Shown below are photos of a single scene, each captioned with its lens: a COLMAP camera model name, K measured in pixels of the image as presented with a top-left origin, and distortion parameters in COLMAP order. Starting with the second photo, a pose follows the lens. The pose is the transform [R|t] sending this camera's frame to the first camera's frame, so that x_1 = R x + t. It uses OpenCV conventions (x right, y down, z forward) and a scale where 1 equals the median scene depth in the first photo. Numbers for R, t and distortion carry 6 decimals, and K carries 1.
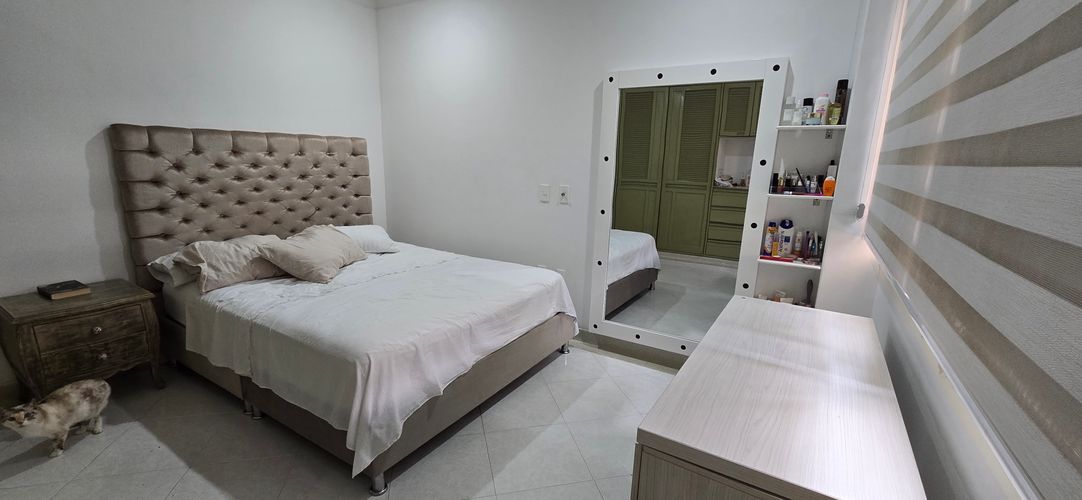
lens RADIAL K [[441.0, 0, 541.7], [0, 441.0, 251.2], [0, 0, 1]] dist [-0.002196, -0.000098]
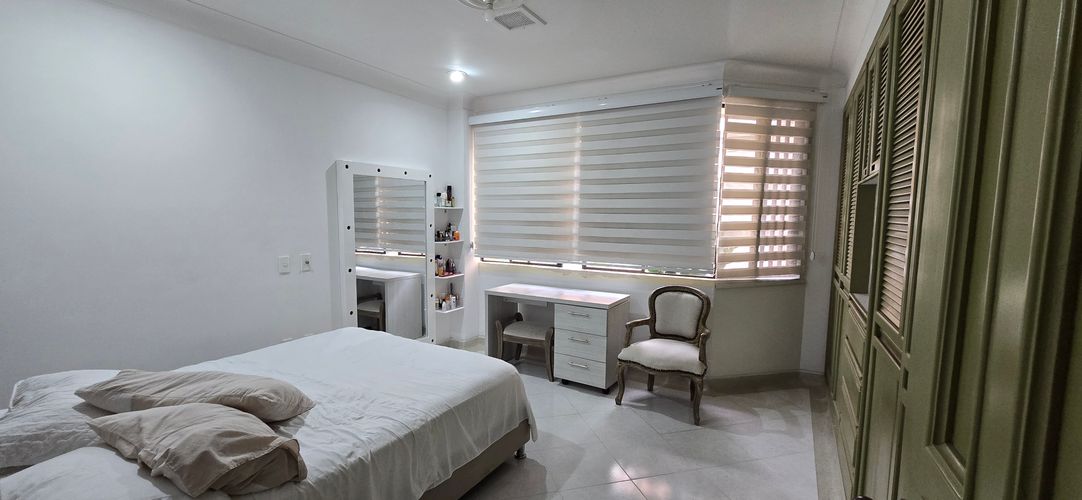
lens RADIAL K [[441.0, 0, 537.4], [0, 441.0, 253.1], [0, 0, 1]] dist [-0.002196, -0.000098]
pose [[-0.018308, -0.110086, 0.993753, -1.333168], [0.203312, 0.972744, 0.111504, -0.205666], [-0.978943, 0.204083, 0.004572, 0.589811]]
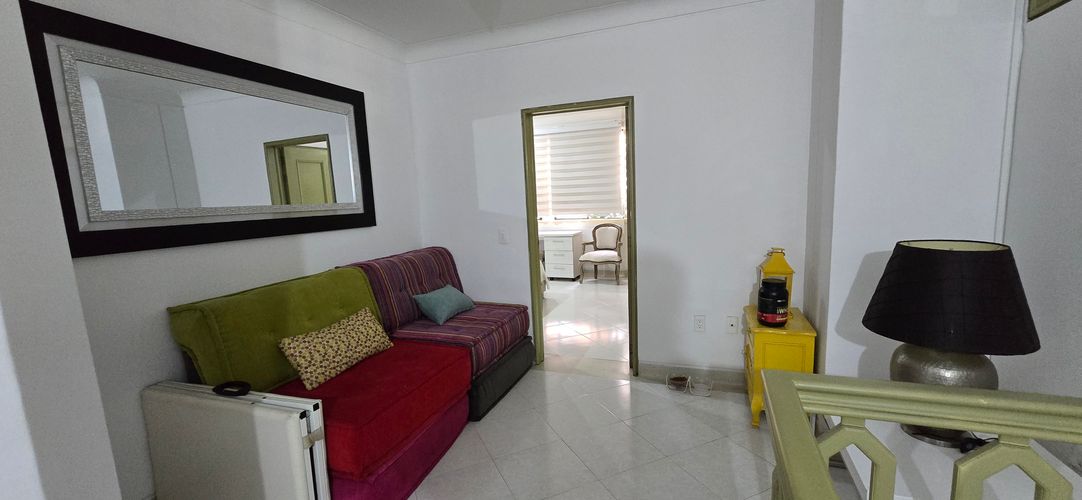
lens RADIAL K [[441.0, 0, 543.6], [0, 441.0, 253.2], [0, 0, 1]] dist [-0.002196, -0.000098]
pose [[-0.178384, -0.148088, 0.972753, -2.679471], [0.254154, 0.948127, 0.190946, -0.307258], [-0.950571, 0.281291, -0.131494, 0.991819]]
